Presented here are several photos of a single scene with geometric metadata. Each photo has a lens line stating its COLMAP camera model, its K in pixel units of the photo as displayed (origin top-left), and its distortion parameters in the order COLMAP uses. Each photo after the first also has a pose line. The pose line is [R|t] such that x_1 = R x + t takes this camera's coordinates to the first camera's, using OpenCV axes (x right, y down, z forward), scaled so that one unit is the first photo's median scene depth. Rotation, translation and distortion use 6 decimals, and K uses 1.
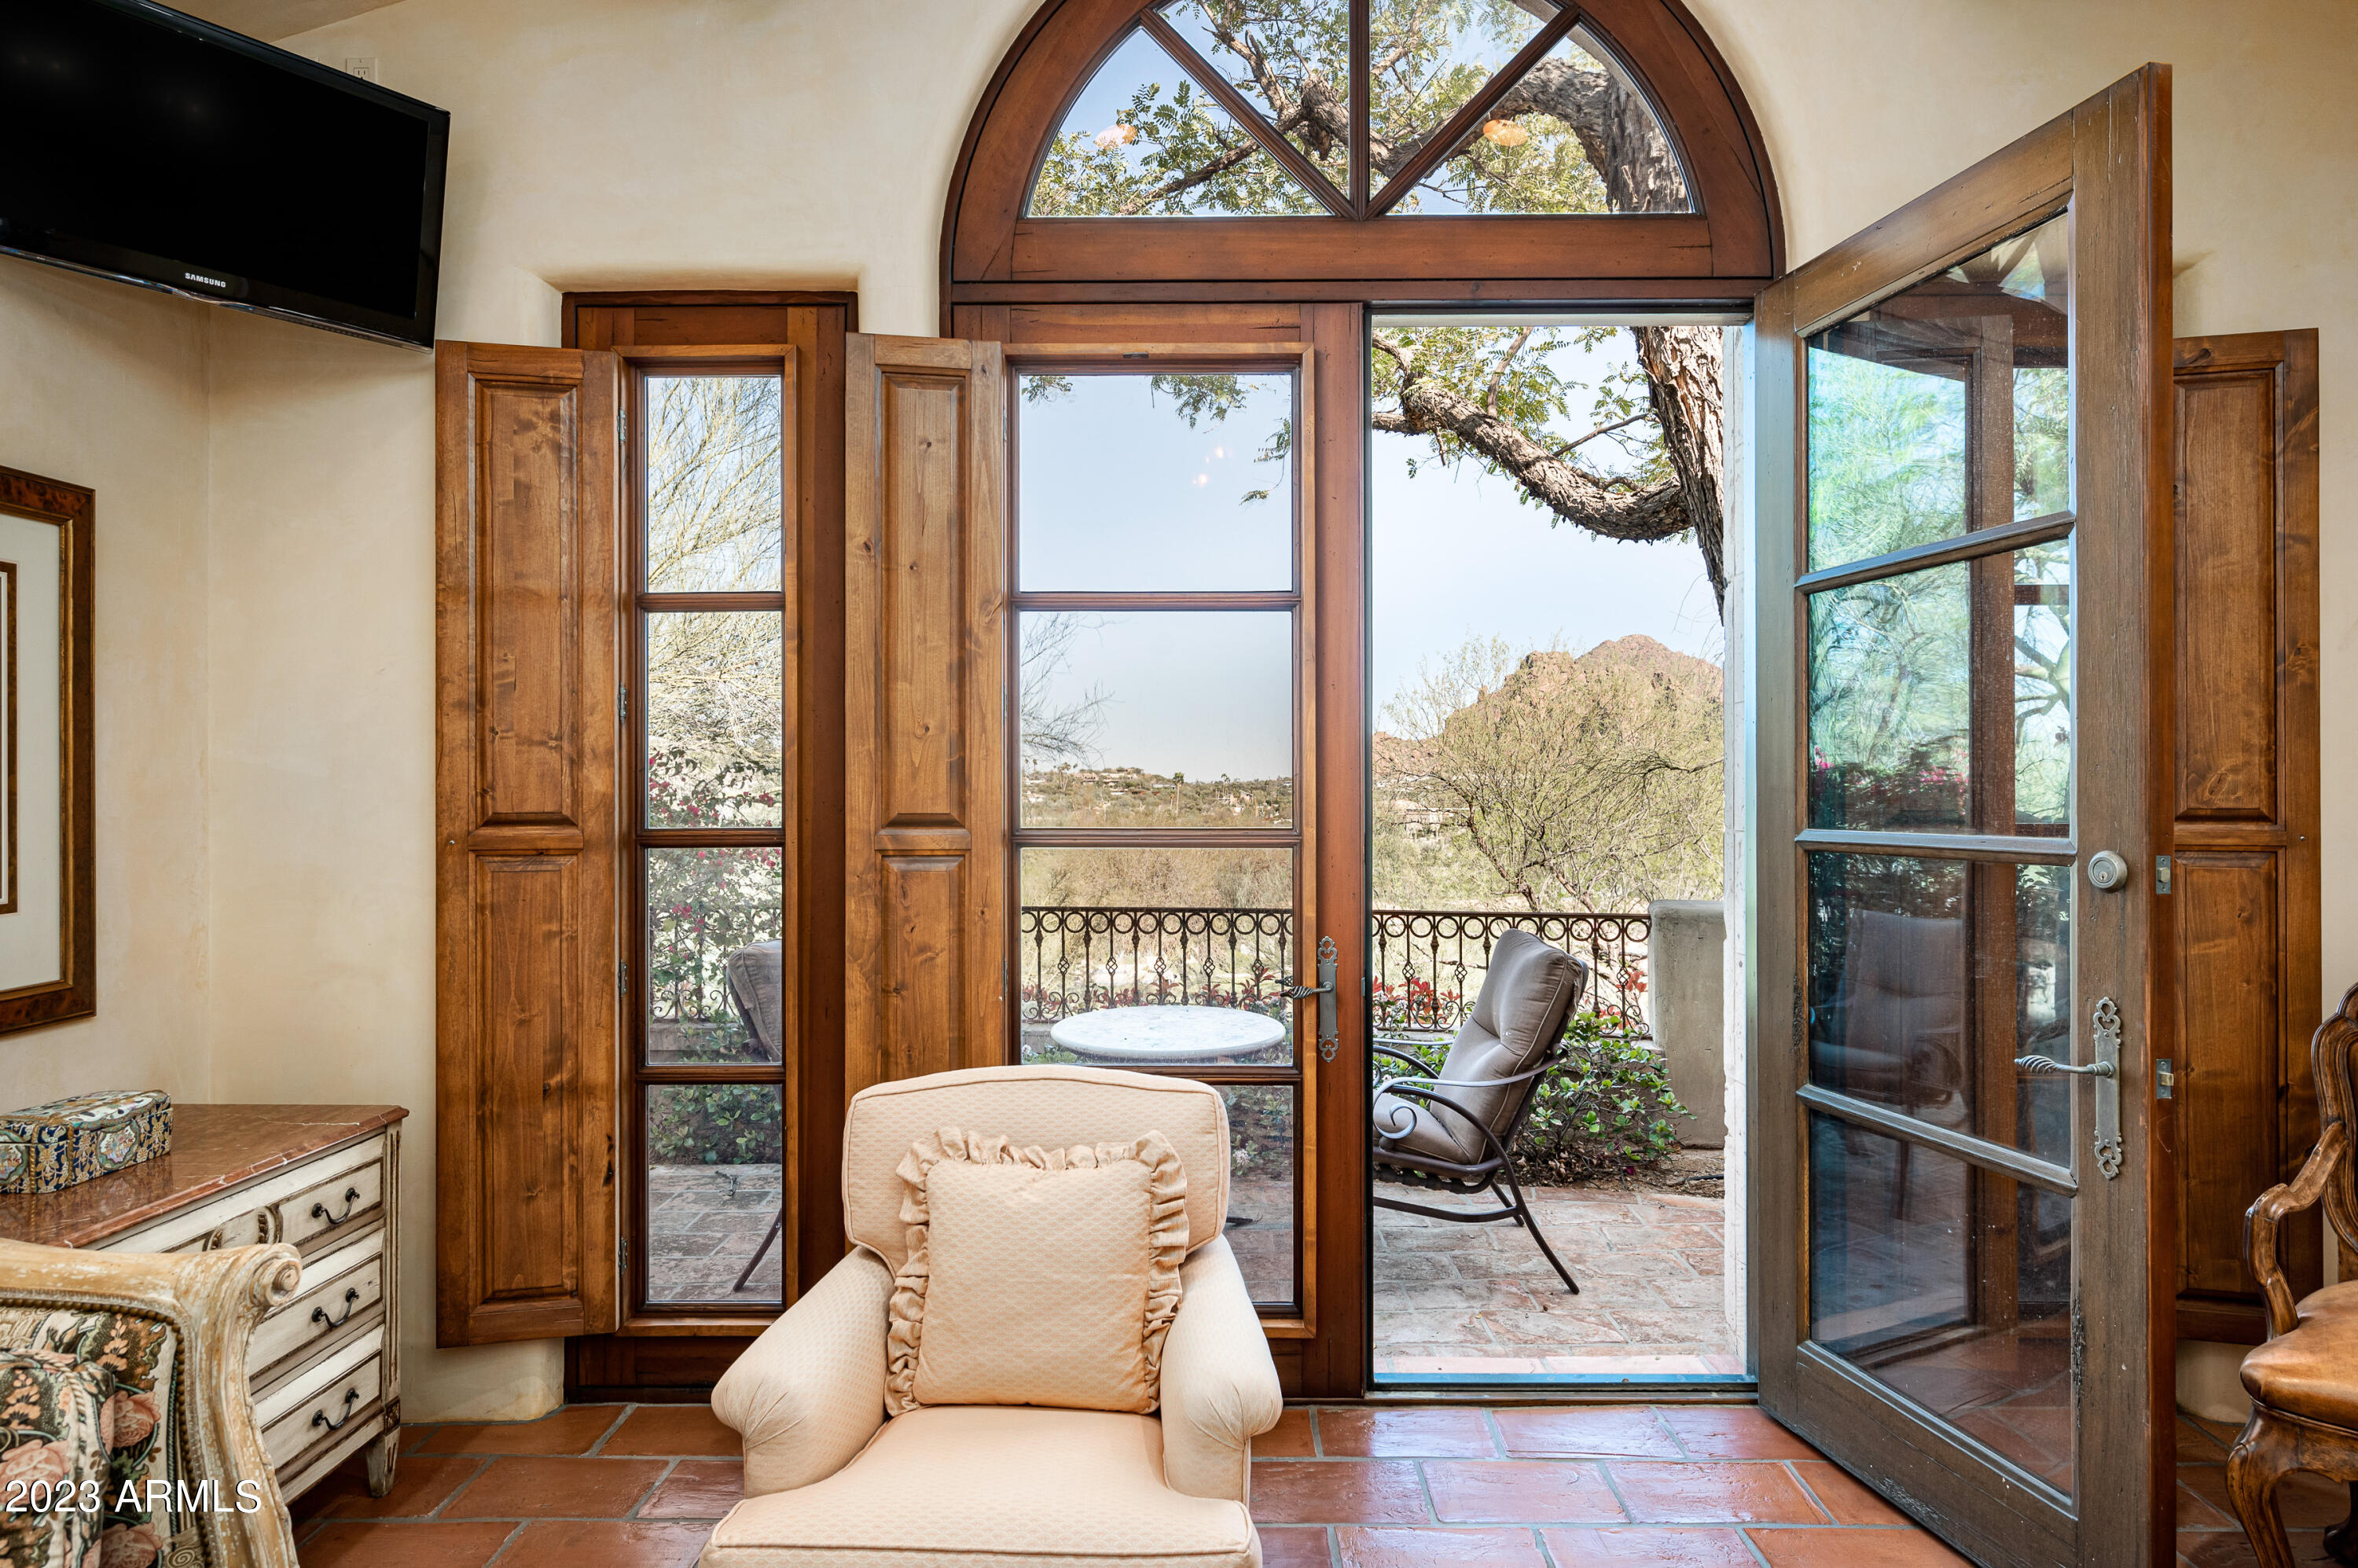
lens RADIAL K [[1264.2, 0, 1179.0], [0, 1264.2, 784.0], [0, 0, 1]] dist [0.003698, 0.001626]
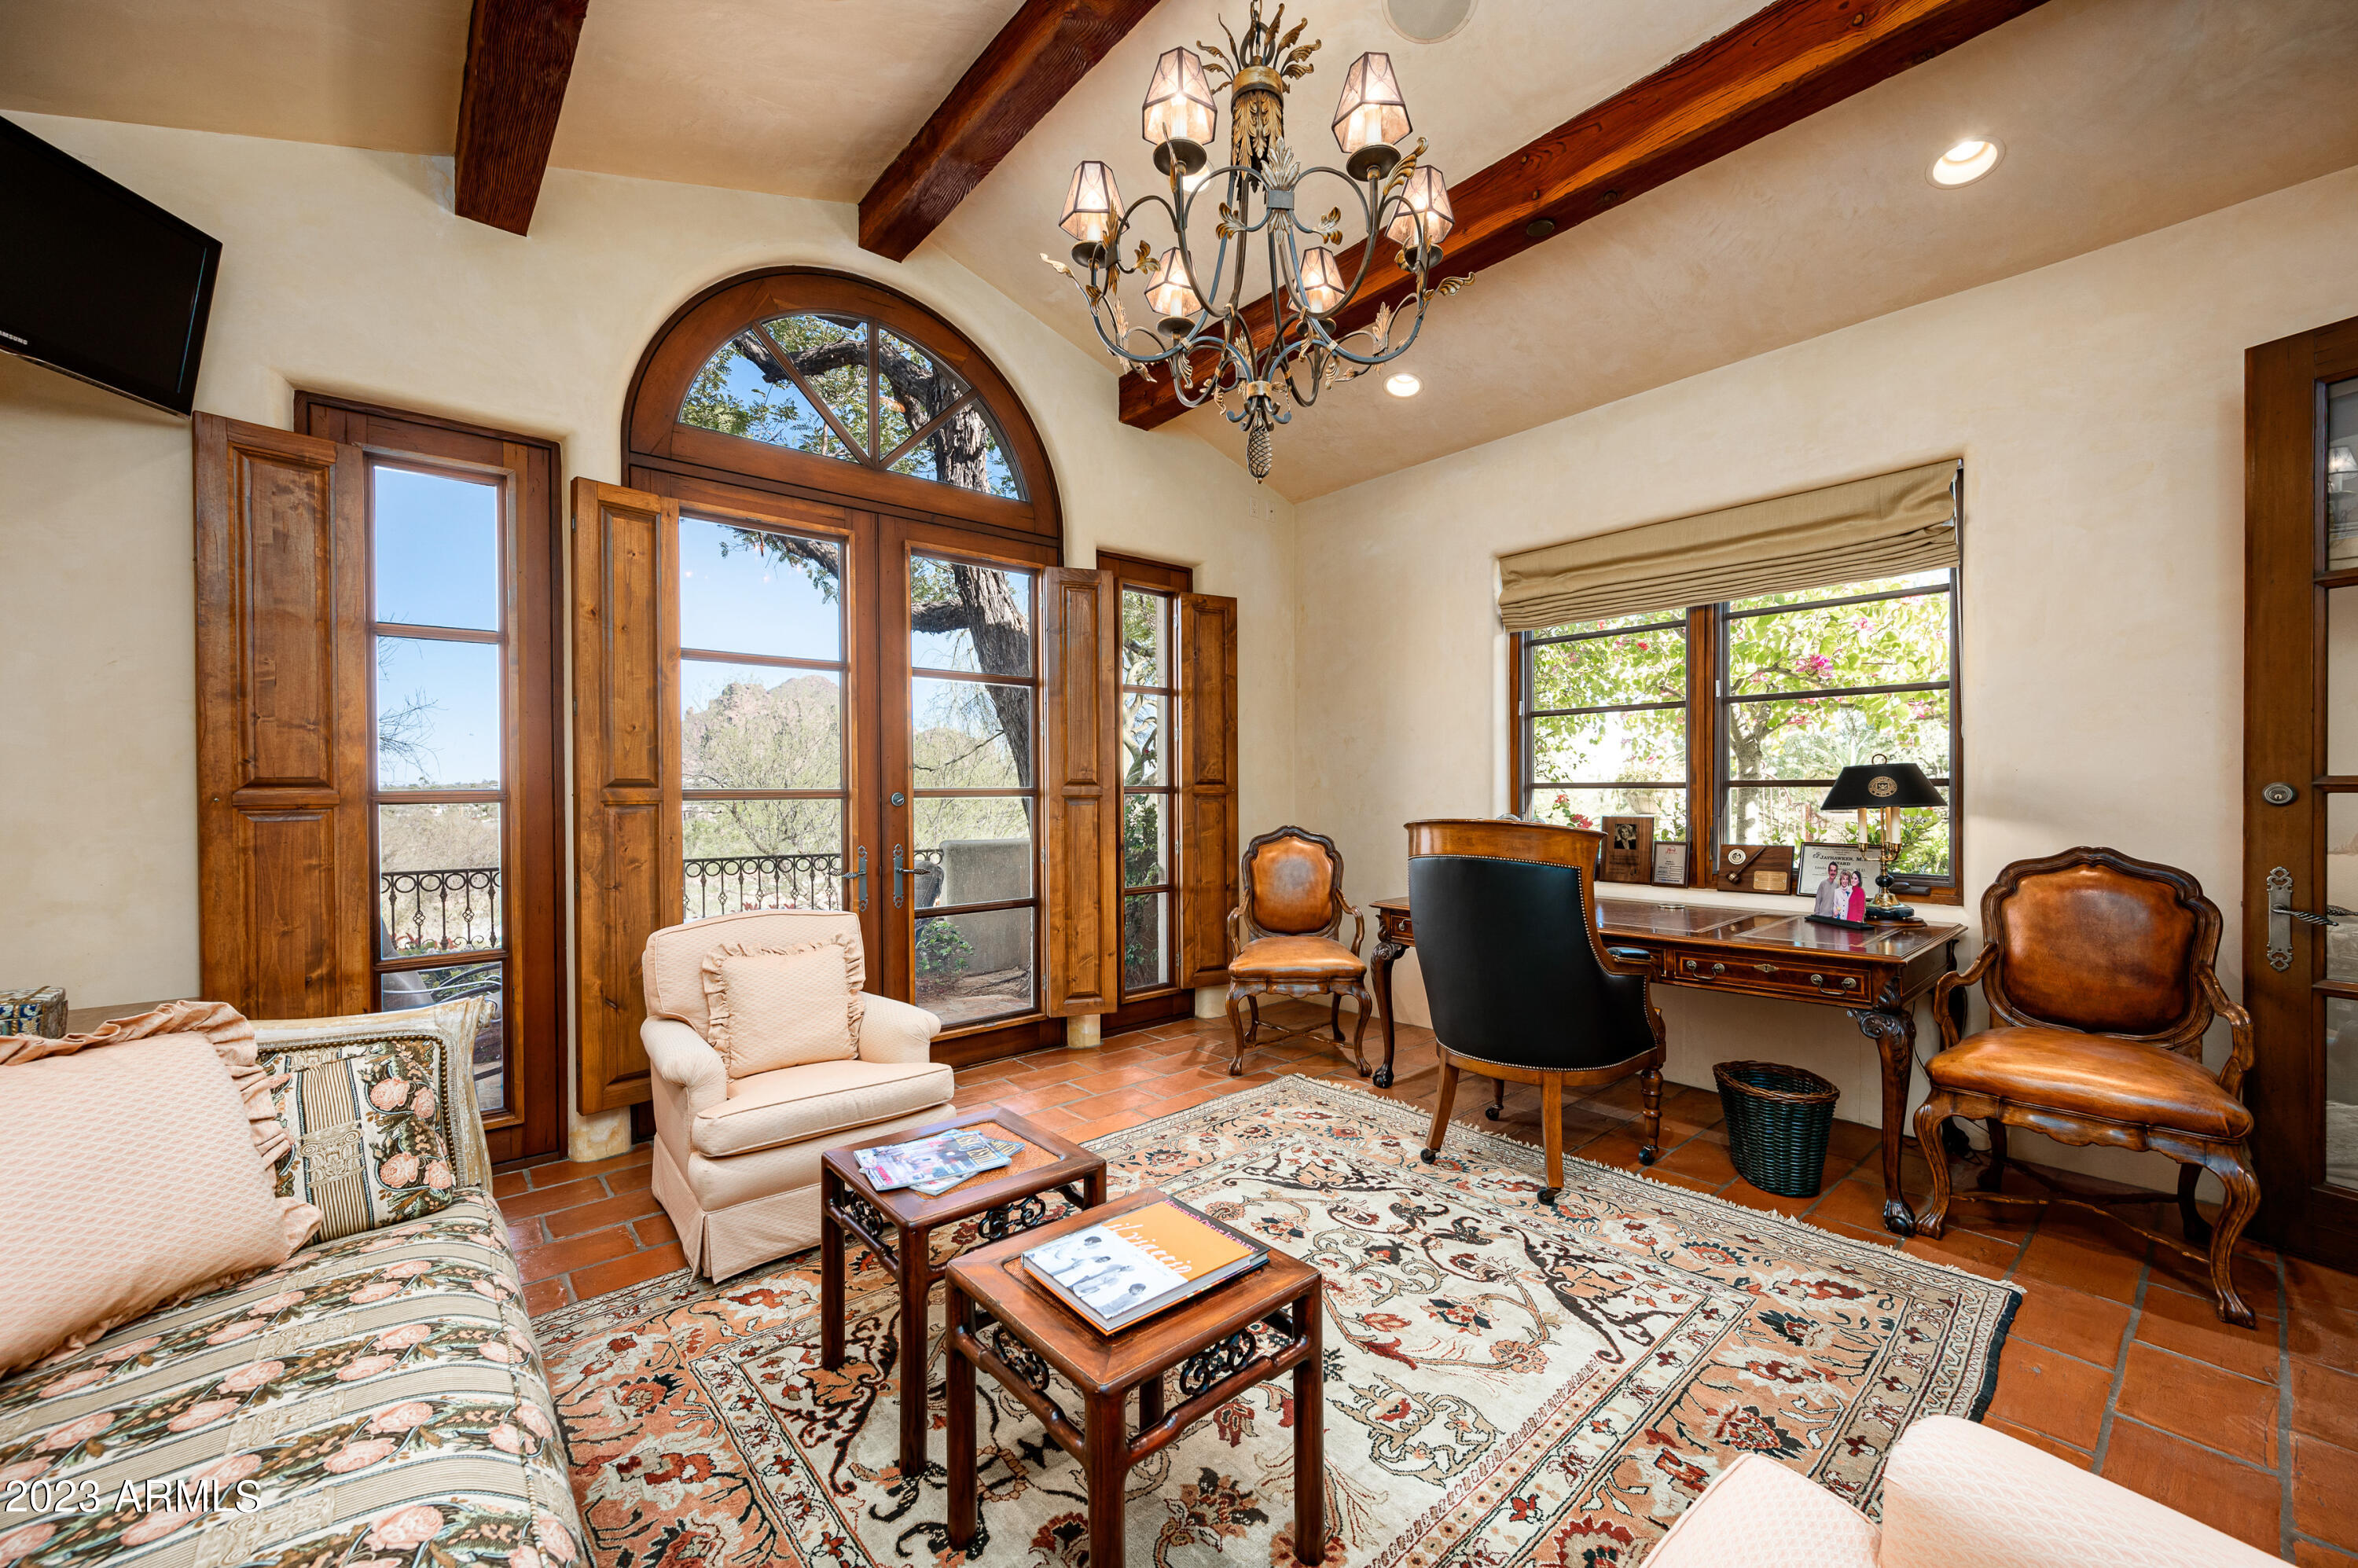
lens RADIAL K [[932.0, 0, 1179.0], [0, 932.0, 784.0], [0, 0, 1]] dist [0.000282, 0.000116]
pose [[0.753660, 0.001054, 0.657263, -0.452673], [0.000536, 0.999997, -0.002218, 0.032045], [-0.657264, 0.002024, 0.753658, -0.371282]]
